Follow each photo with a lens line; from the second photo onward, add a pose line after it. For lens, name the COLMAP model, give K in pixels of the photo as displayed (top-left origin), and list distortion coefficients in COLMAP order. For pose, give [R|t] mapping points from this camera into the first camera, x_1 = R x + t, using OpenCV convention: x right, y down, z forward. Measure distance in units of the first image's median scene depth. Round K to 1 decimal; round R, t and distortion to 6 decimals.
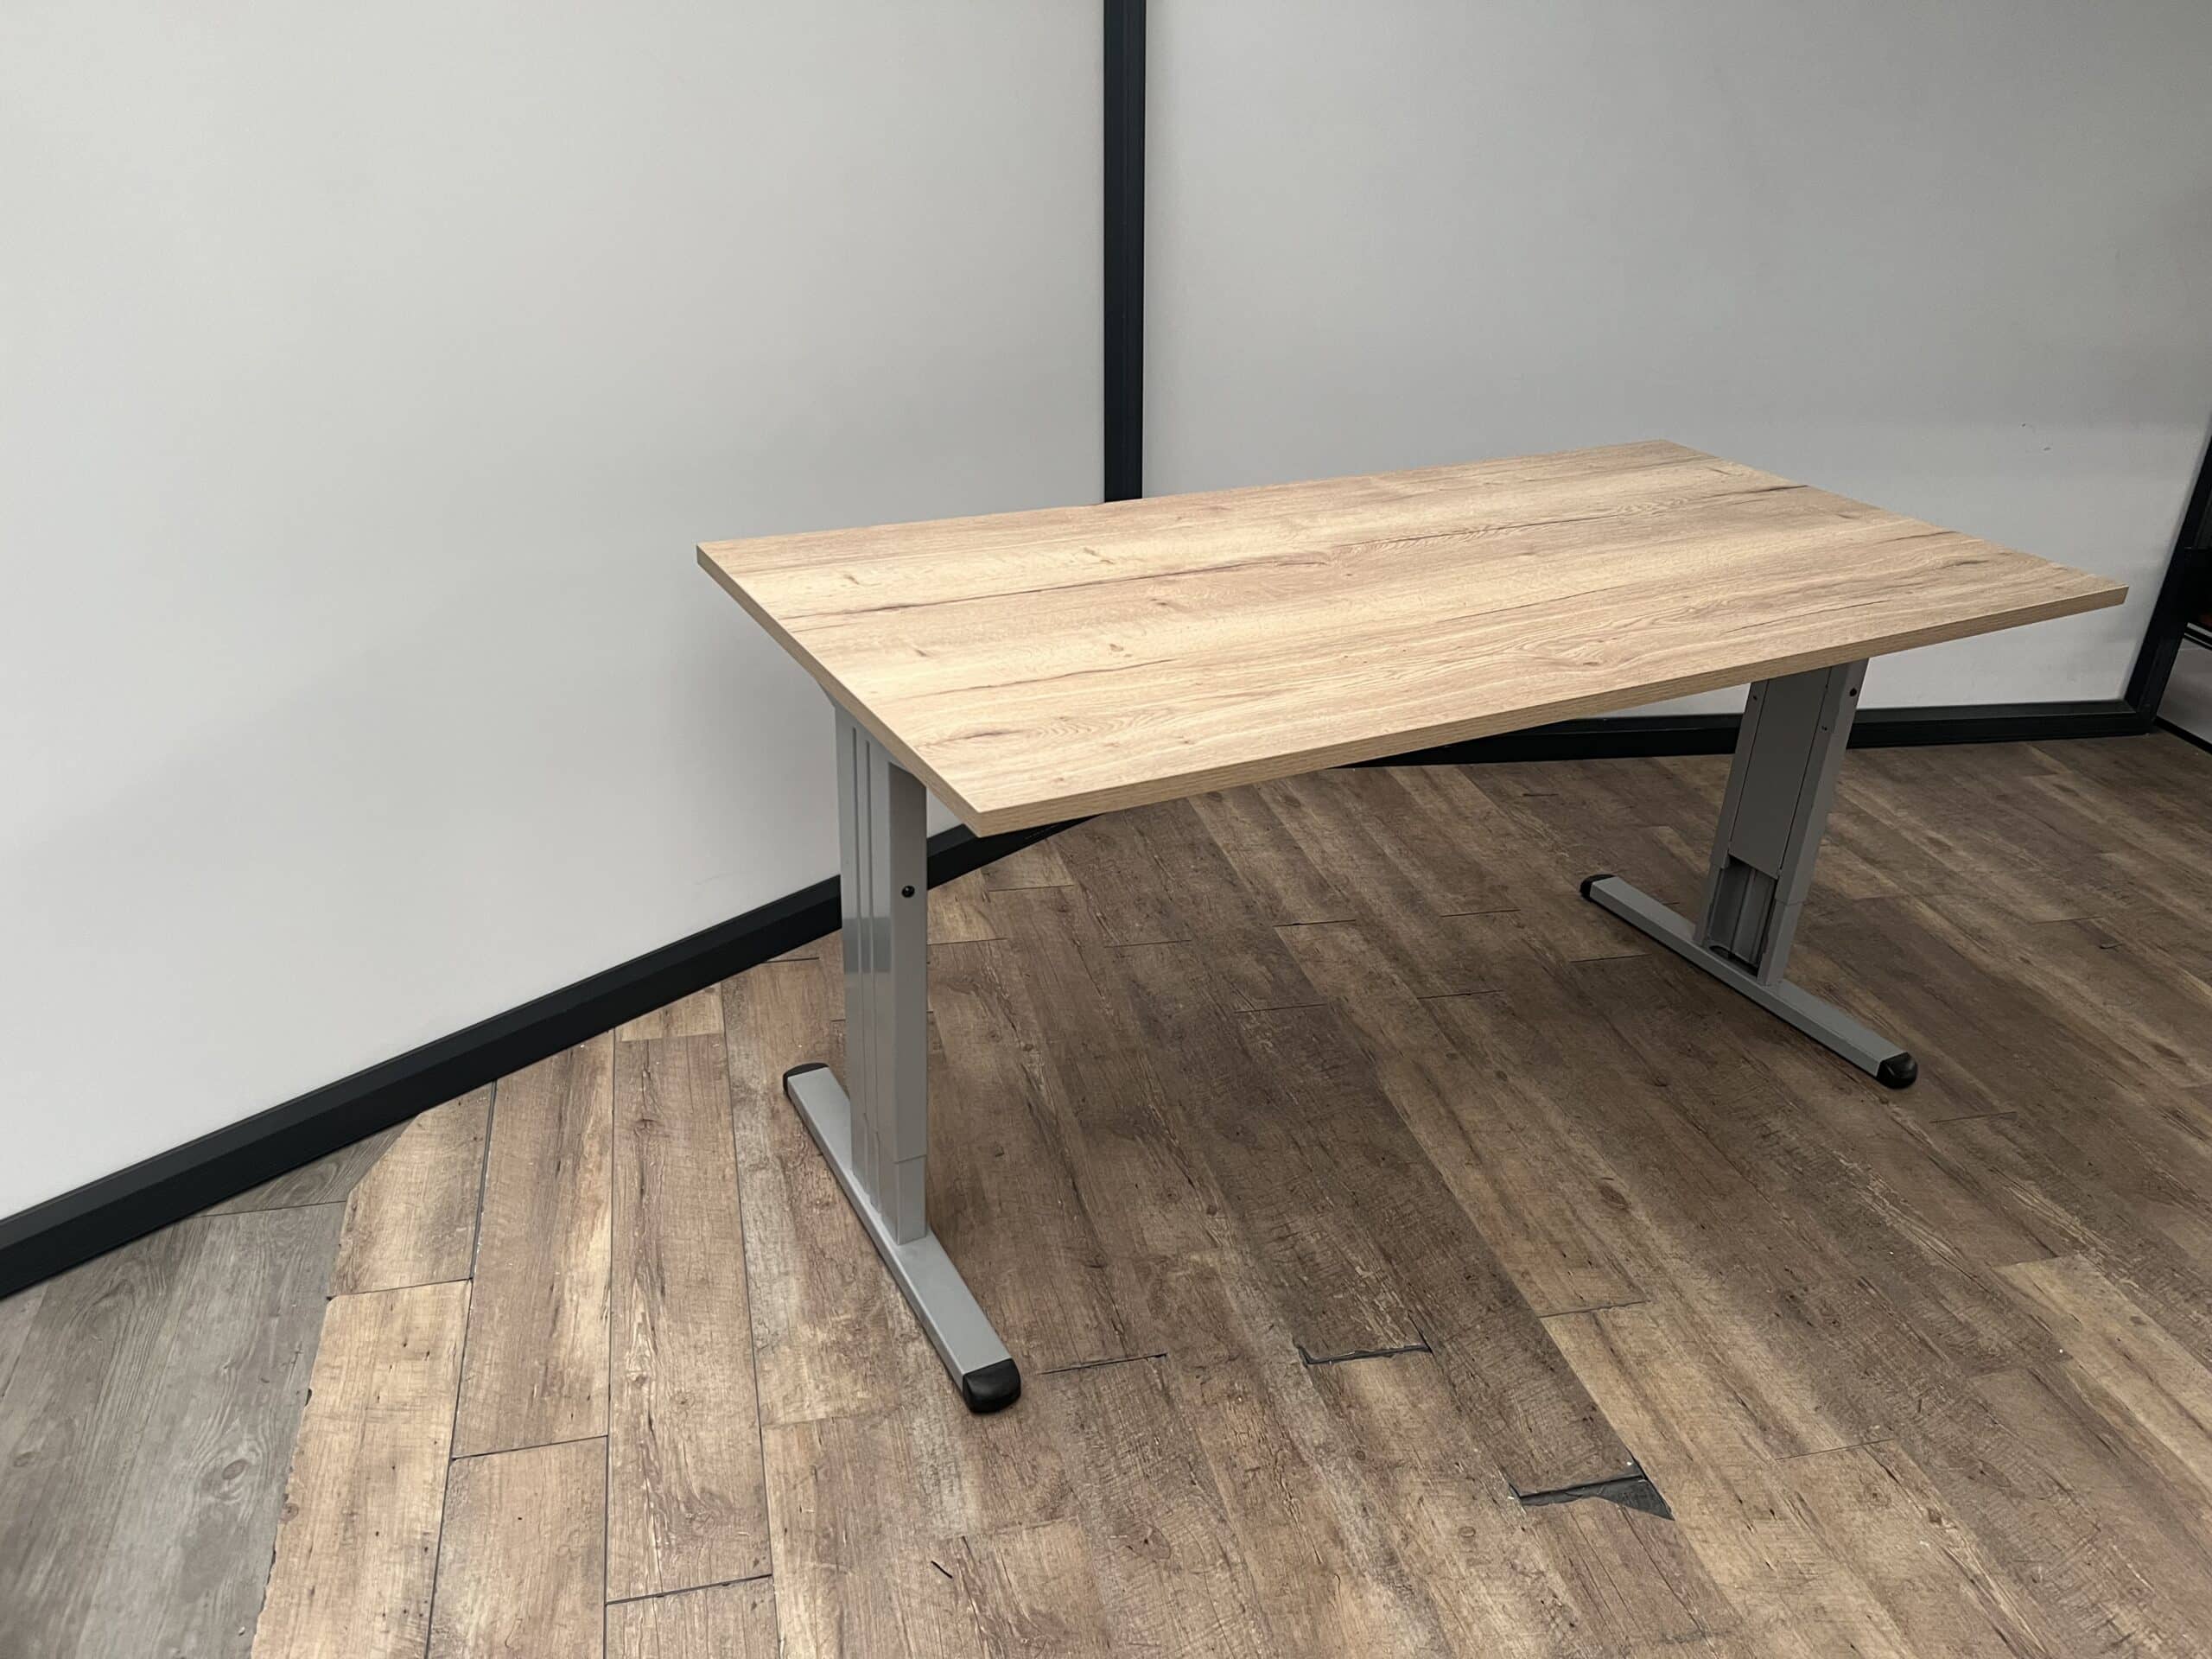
lens RADIAL K [[1666.0, 0, 1125.7], [0, 1666.0, 830.6], [0, 0, 1]] dist [0.070889, -0.106868]
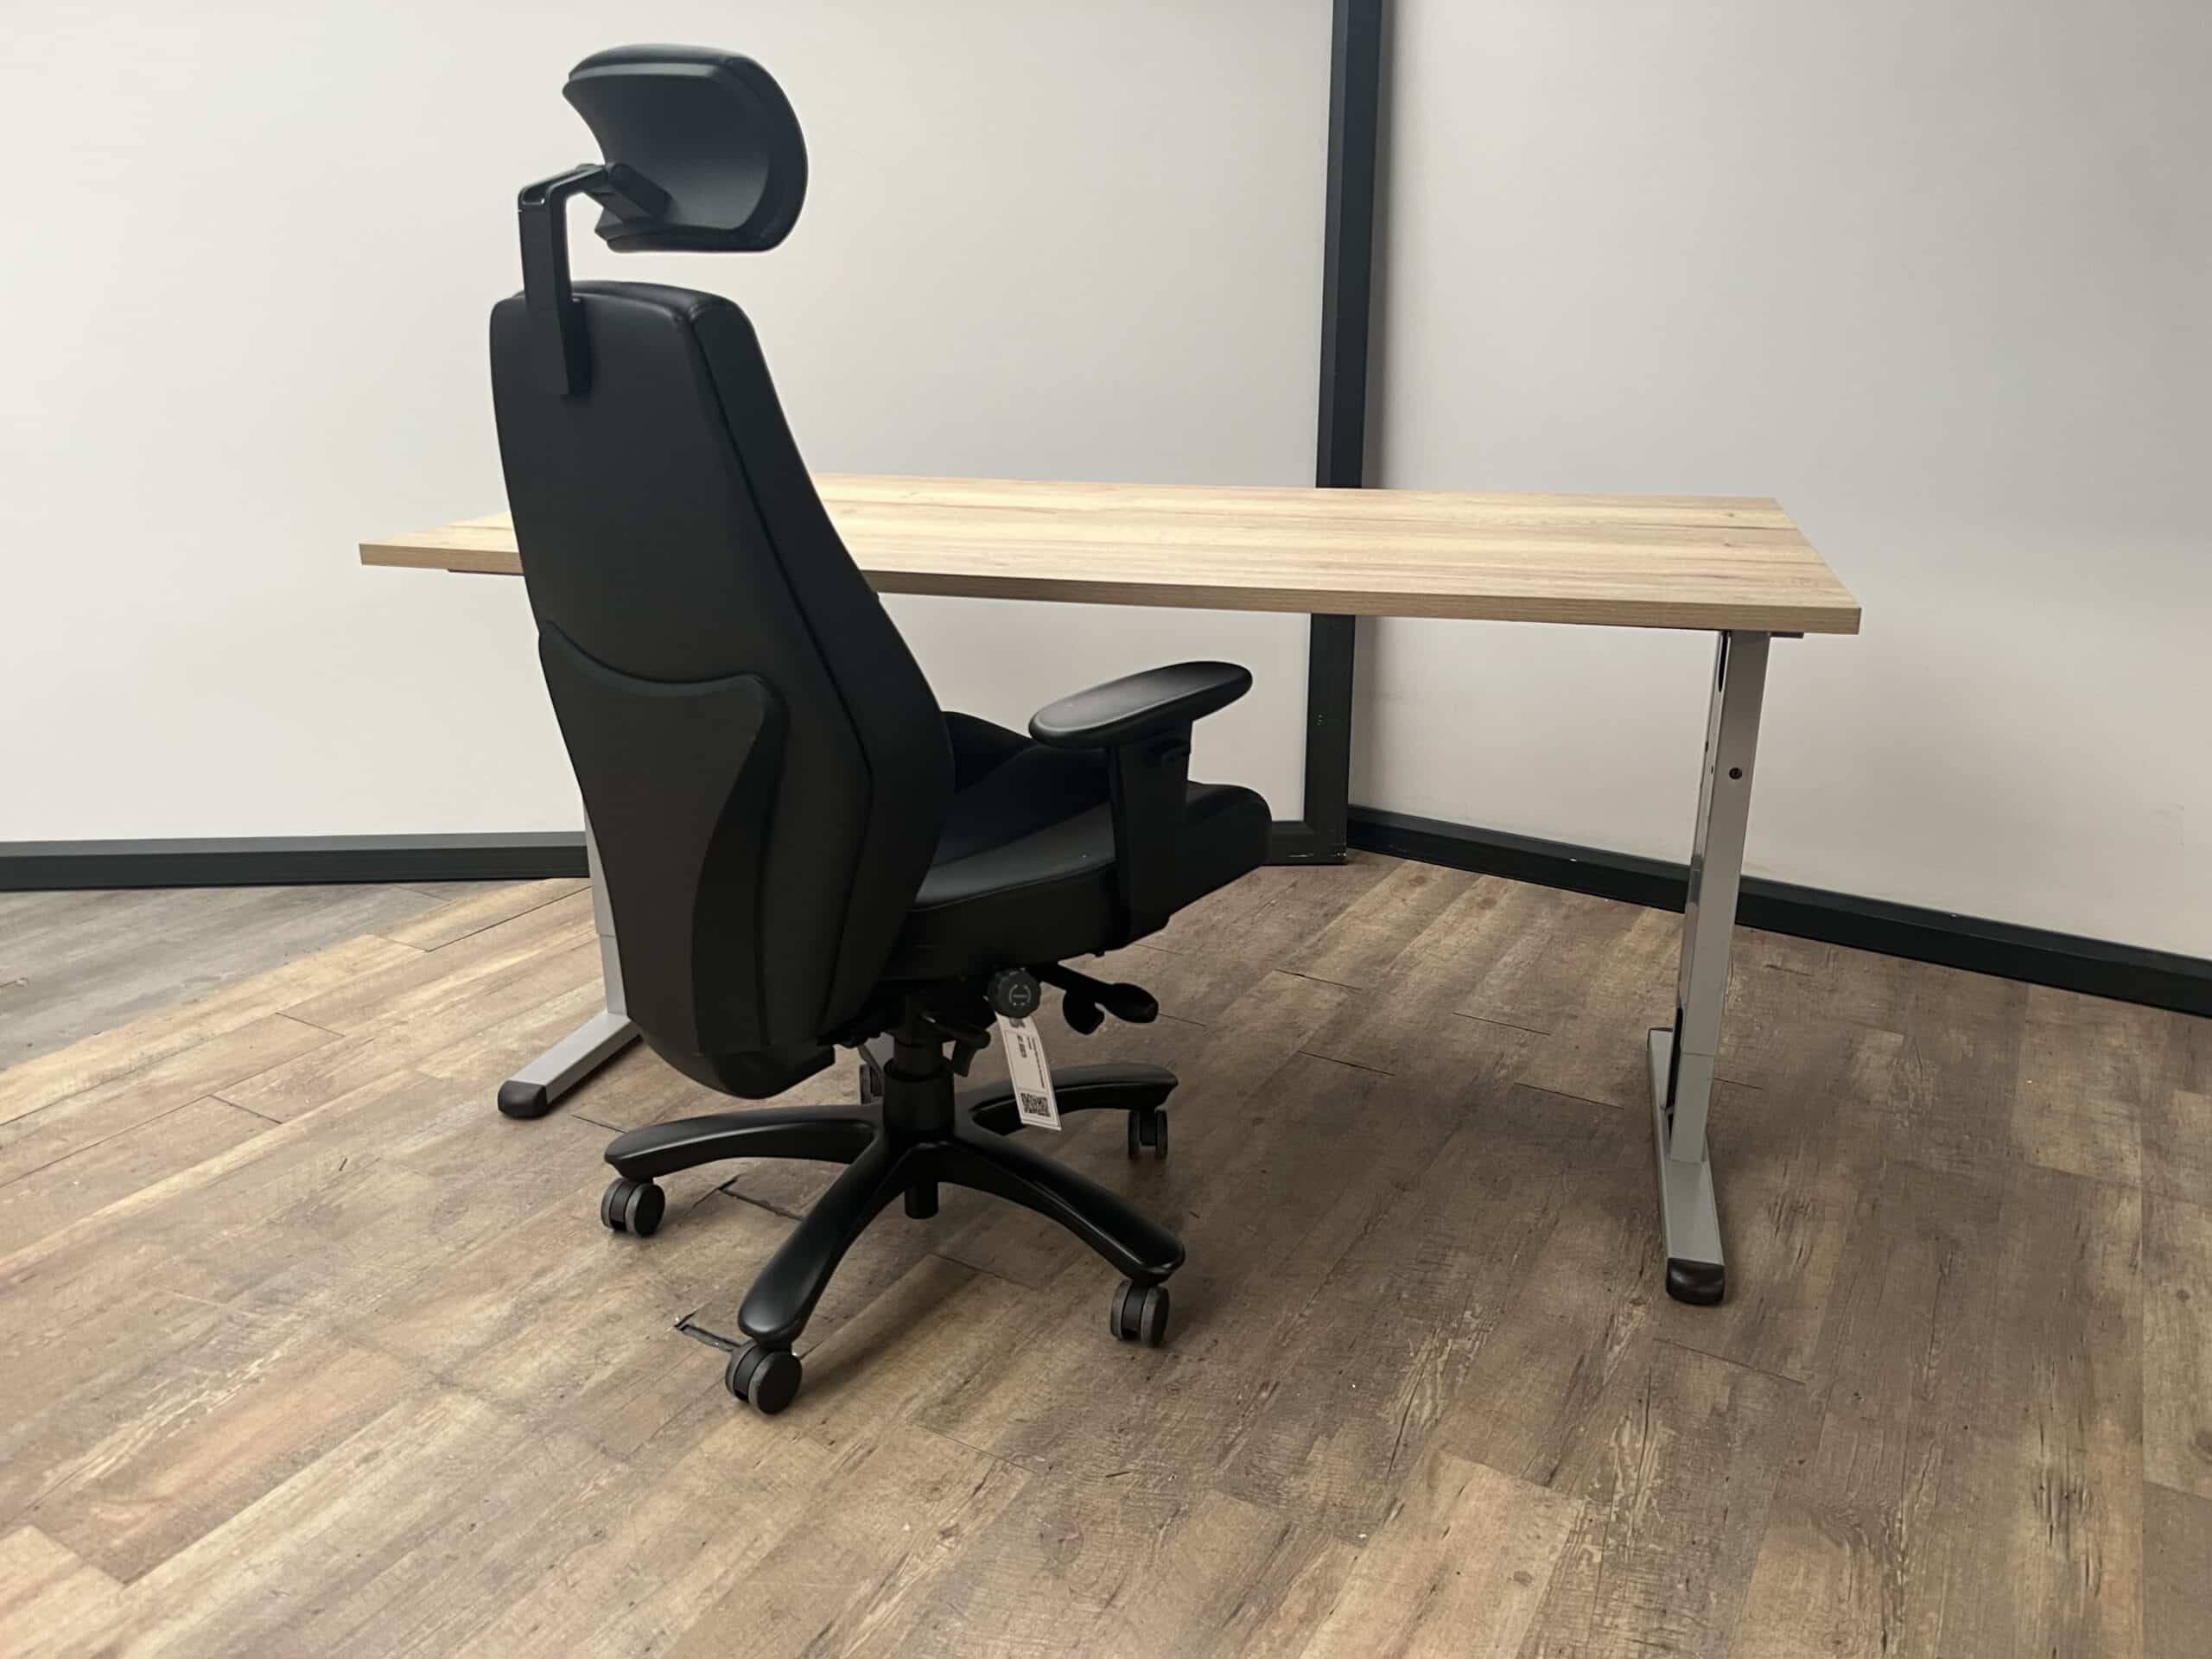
lens RADIAL K [[1666.0, 0, 1117.9], [0, 1666.0, 824.7], [0, 0, 1]] dist [0.070889, -0.106868]
pose [[0.714024, 0.172482, -0.678542, 0.939395], [-0.281200, 0.958221, -0.052329, 0.075680], [0.641168, 0.228170, 0.732695, 0.311616]]
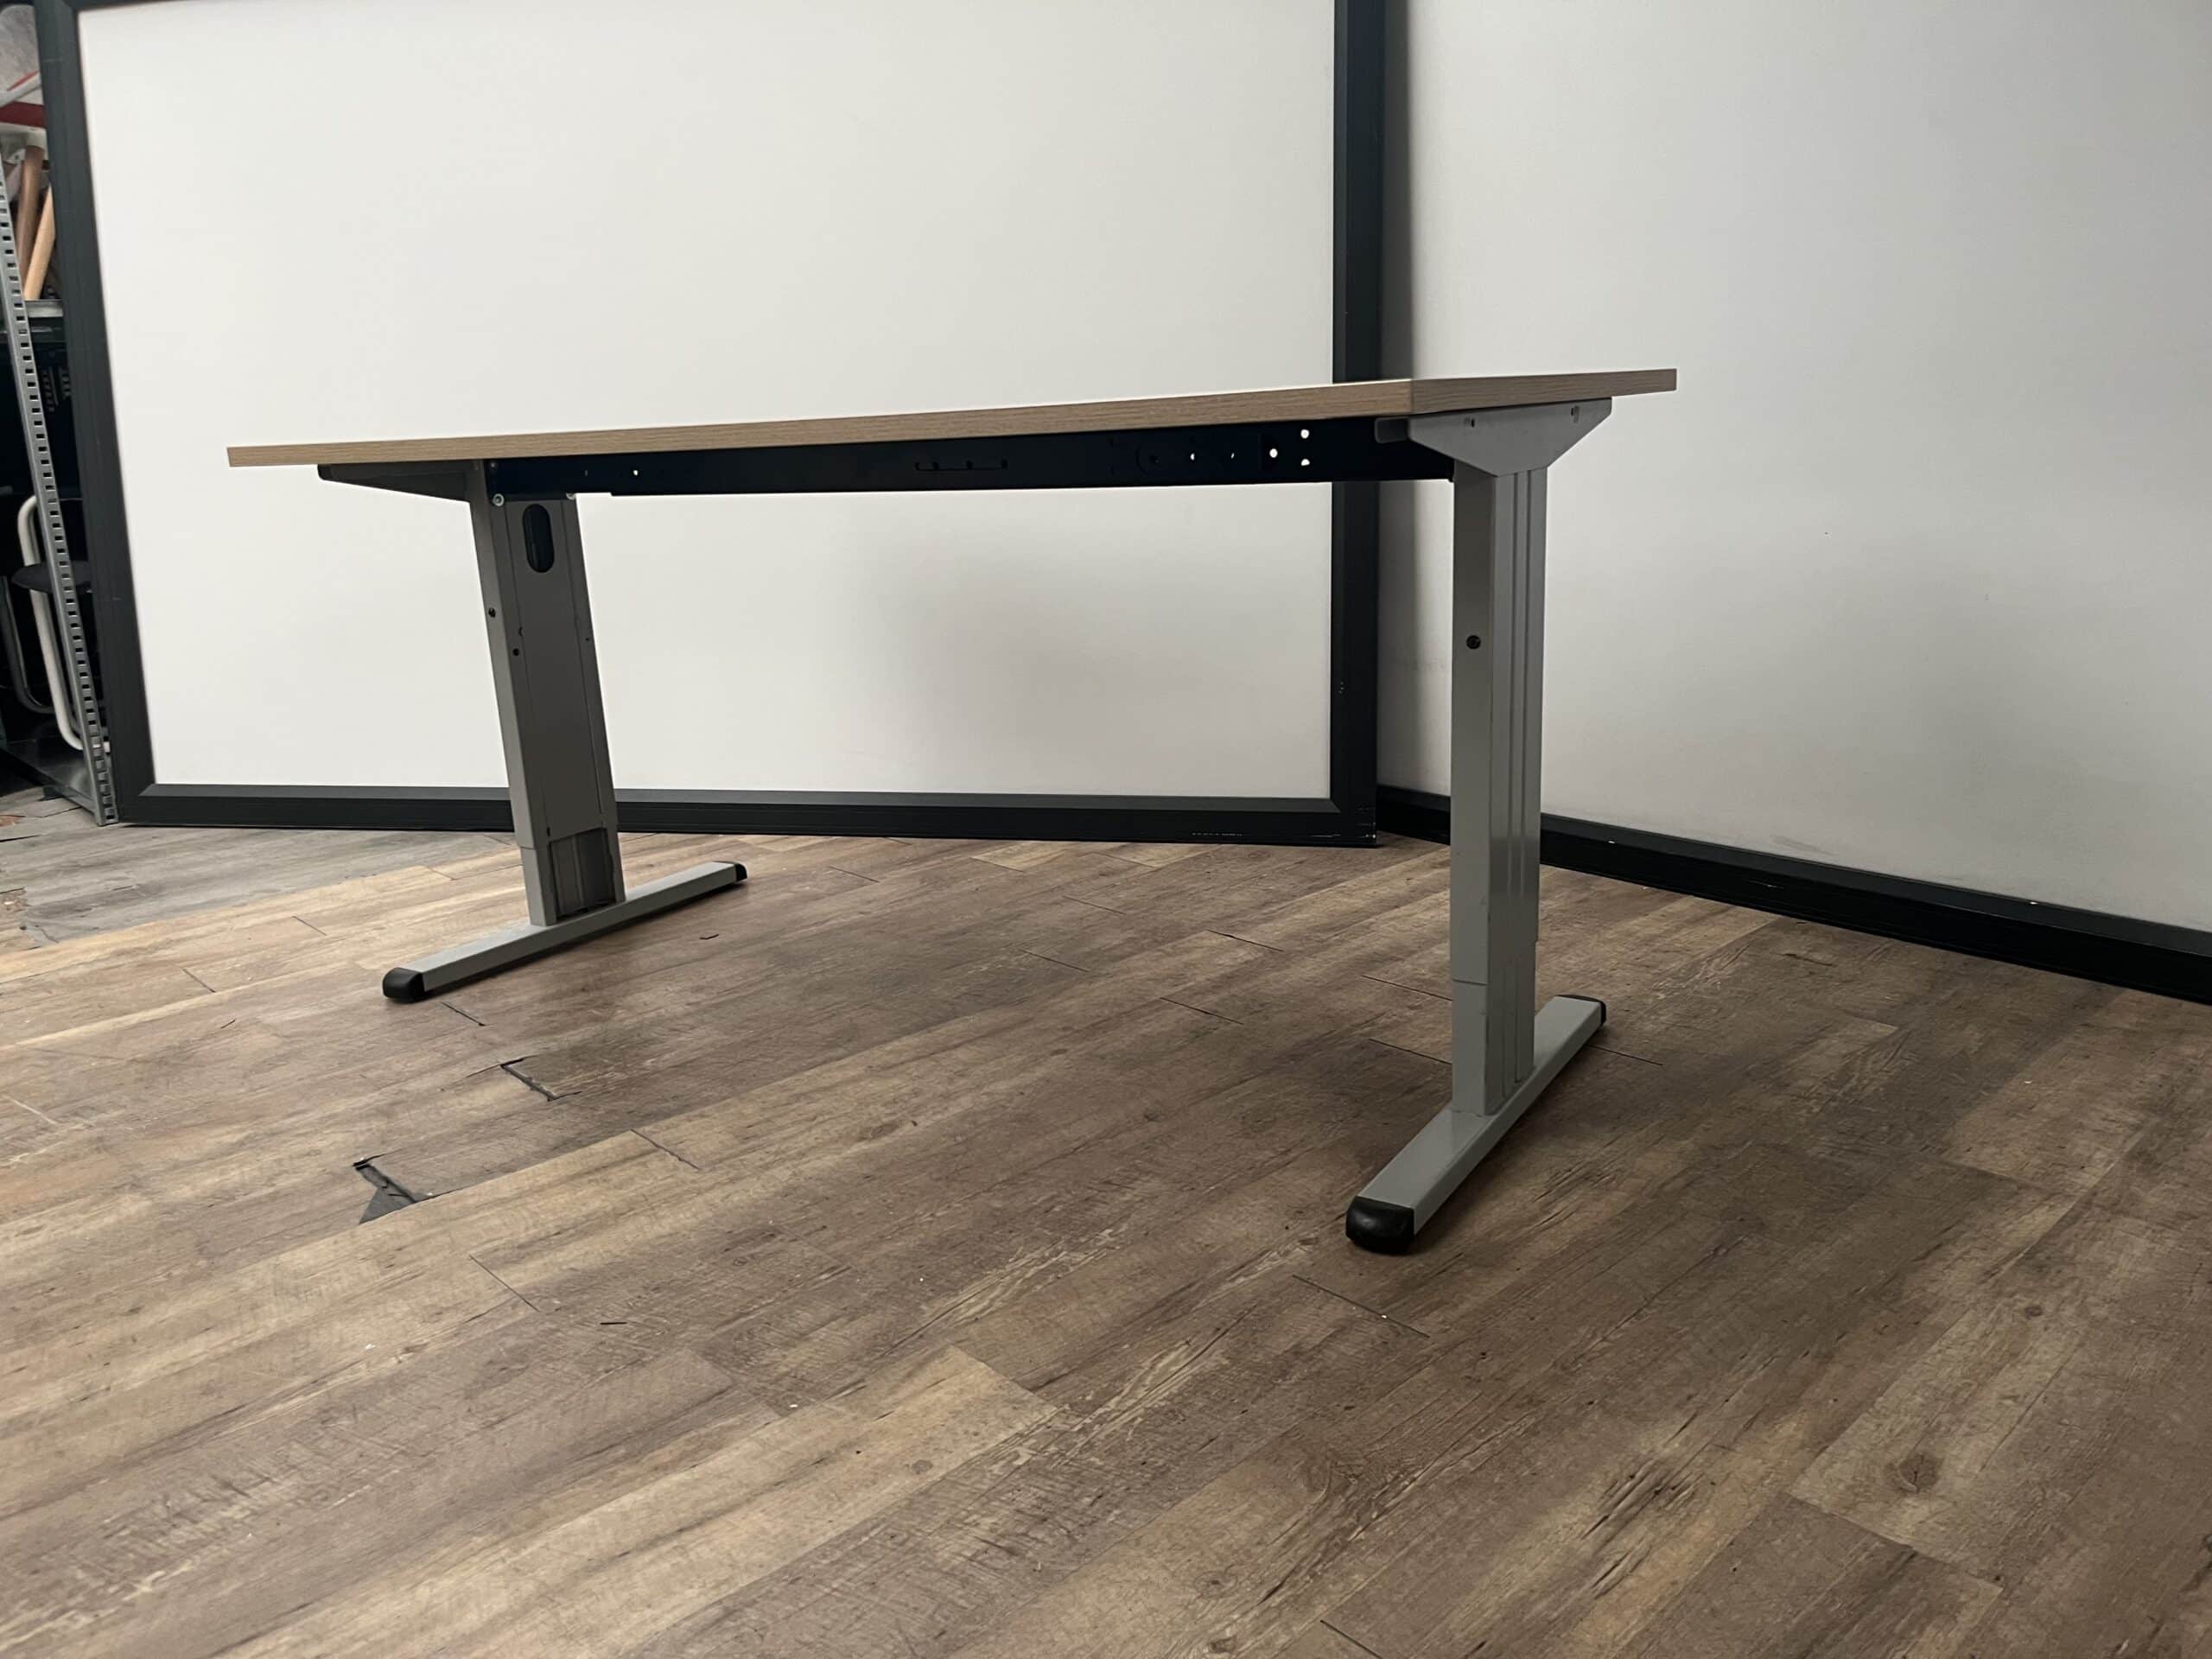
lens RADIAL K [[1666.0, 0, 1093.9], [0, 1666.0, 828.8], [0, 0, 1]] dist [0.070889, -0.106868]
pose [[0.468856, 0.143998, -0.871458, 1.180037], [-0.328418, 0.944307, -0.020658, 0.063513], [0.819949, 0.295888, 0.490035, 0.704374]]
